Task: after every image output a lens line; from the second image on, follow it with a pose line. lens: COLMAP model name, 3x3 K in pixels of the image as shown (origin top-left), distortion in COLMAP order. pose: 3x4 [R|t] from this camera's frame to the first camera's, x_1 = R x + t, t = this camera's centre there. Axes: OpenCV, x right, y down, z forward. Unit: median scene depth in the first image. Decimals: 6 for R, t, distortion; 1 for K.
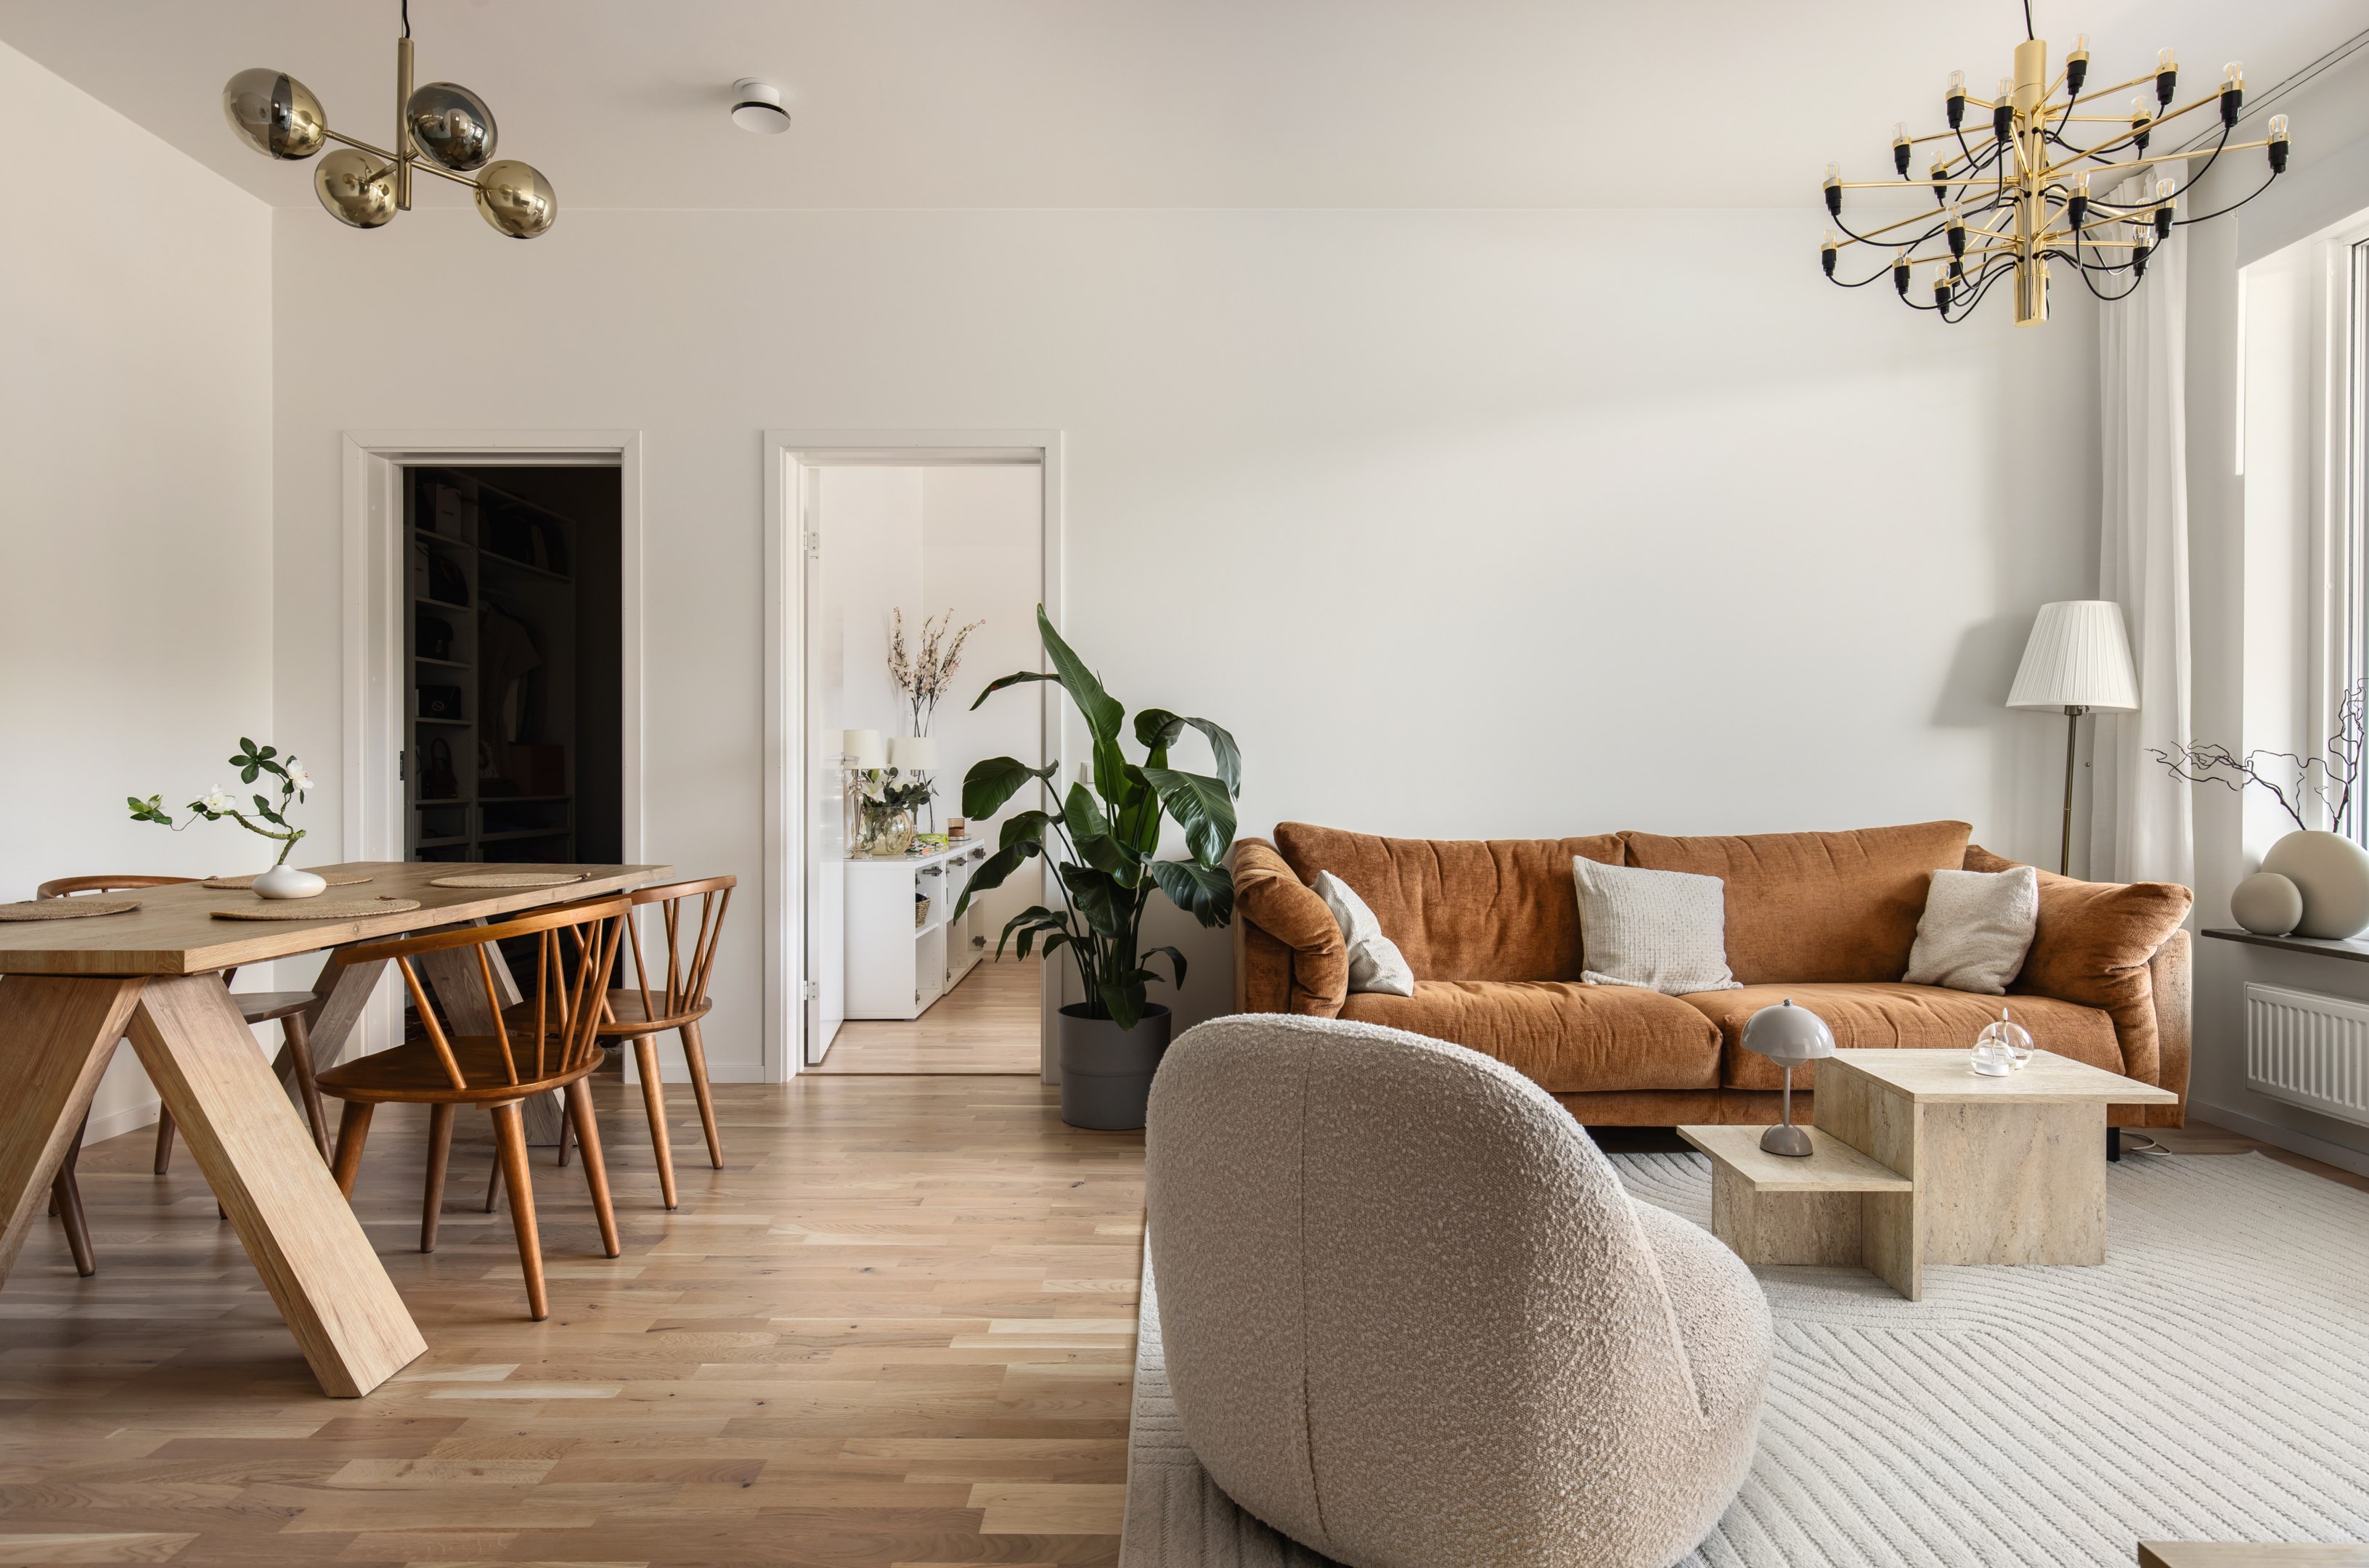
lens RADIAL K [[1329.9, 0, 1184.5], [0, 1329.9, 784.0], [0, 0, 1]] dist [-0.000428, -0.000242]
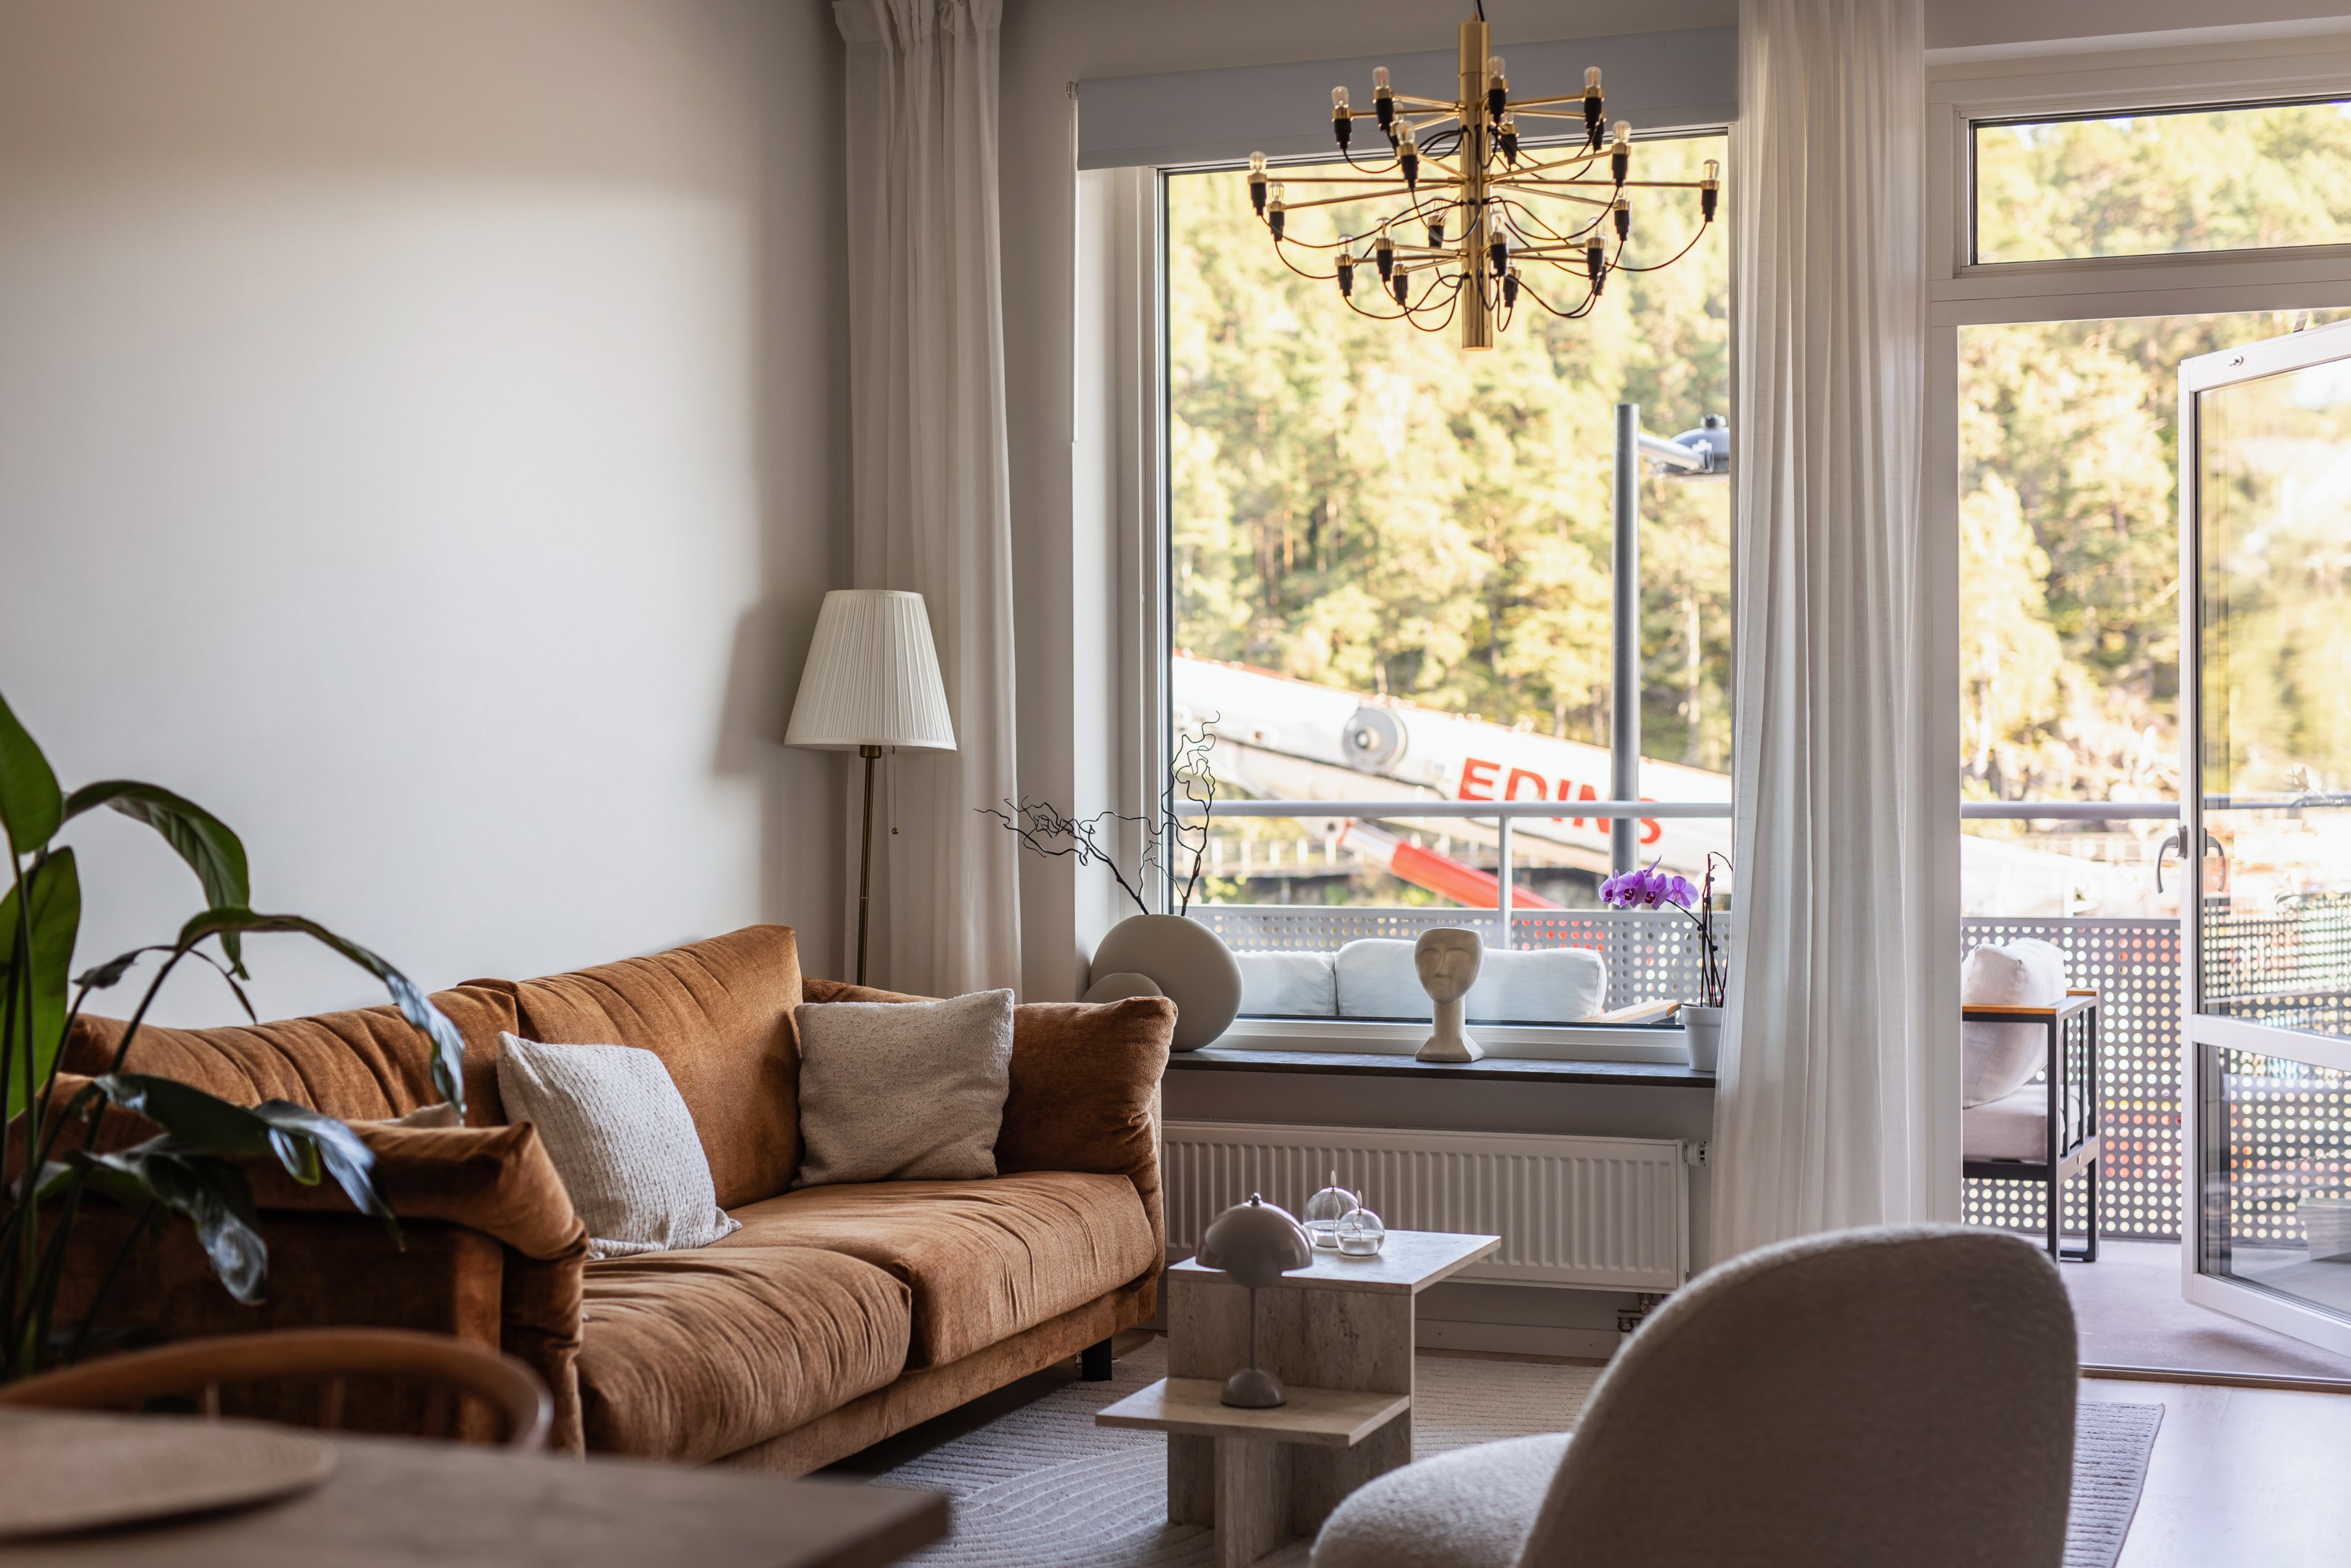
lens RADIAL K [[3312.1, 0, 1183.5], [0, 3312.1, 736.7], [0, 0, 1]] dist [-0.015248, 0.000992]
pose [[0.363524, -0.004041, 0.931576, -0.914530], [0.013302, 0.999911, -0.000853, -0.064906], [-0.931490, 0.012701, 0.363546, 0.269484]]
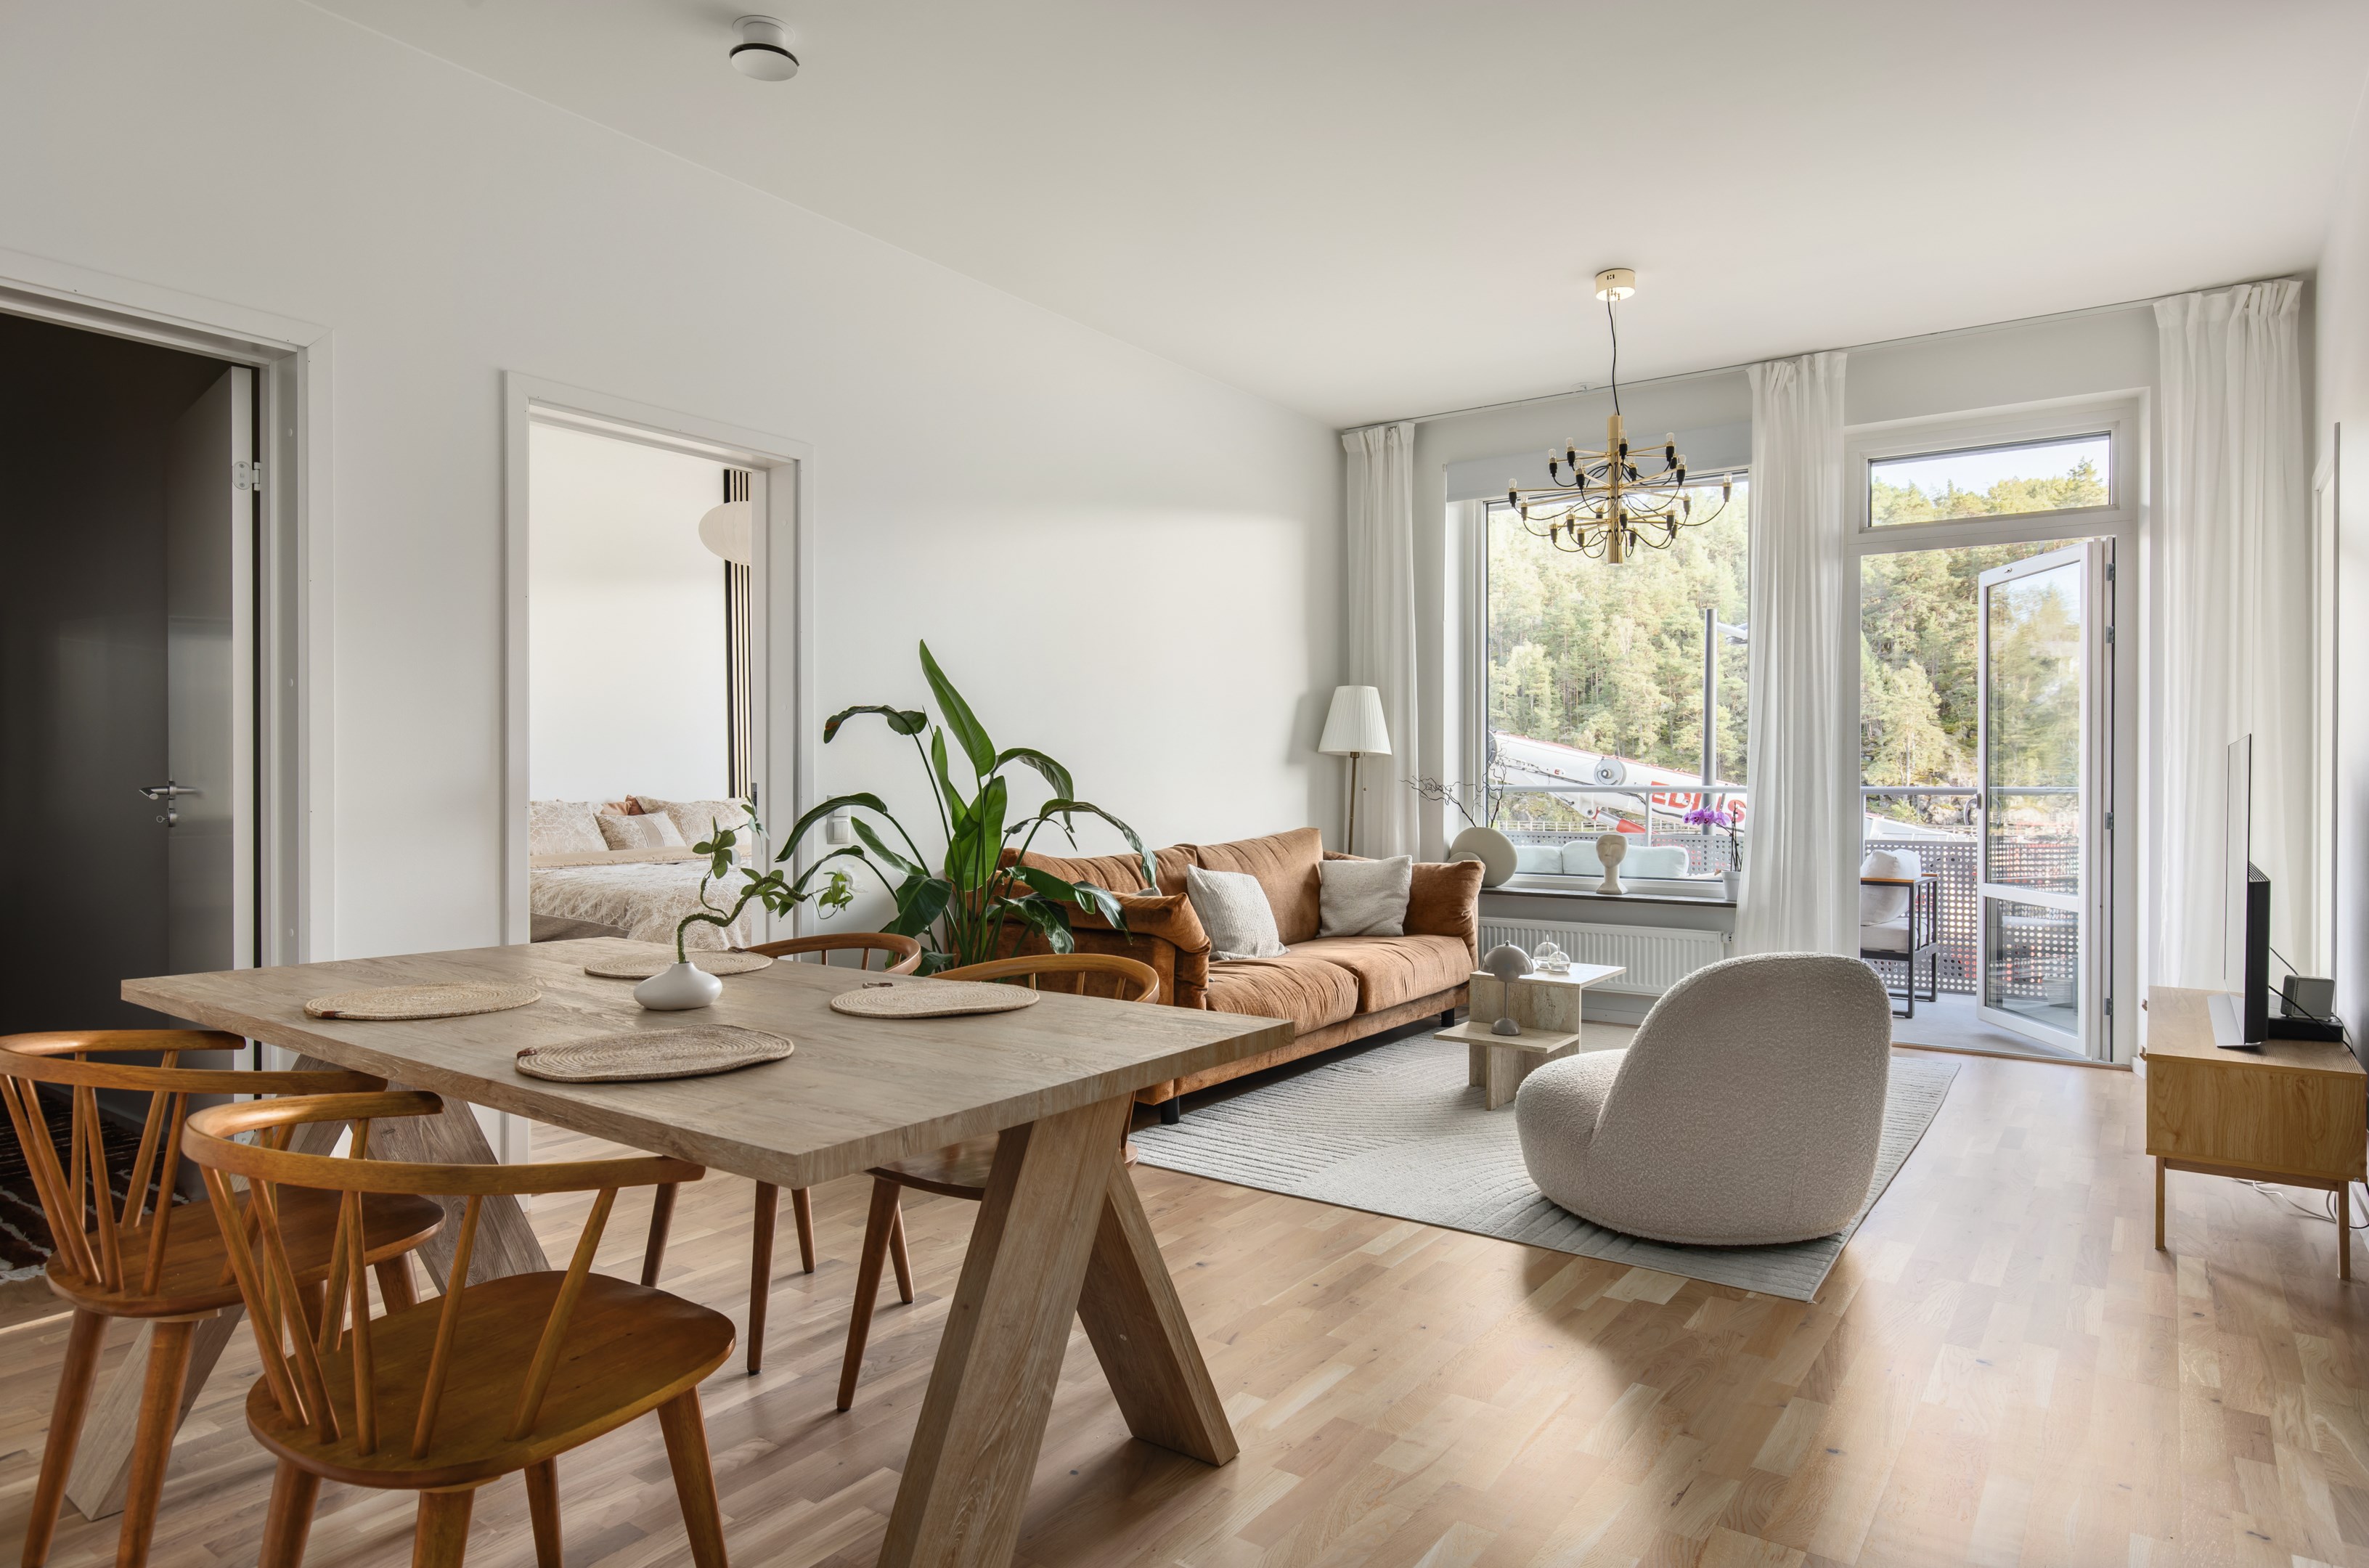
lens RADIAL K [[1379.1, 0, 1184.5], [0, 1379.1, 784.0], [0, 0, 1]] dist [0.002470, 0.000284]
pose [[0.579562, -0.005355, 0.814911, -0.854787], [0.005752, 0.999980, 0.002481, -0.029134], [-0.814908, 0.003250, 0.579581, 0.241326]]
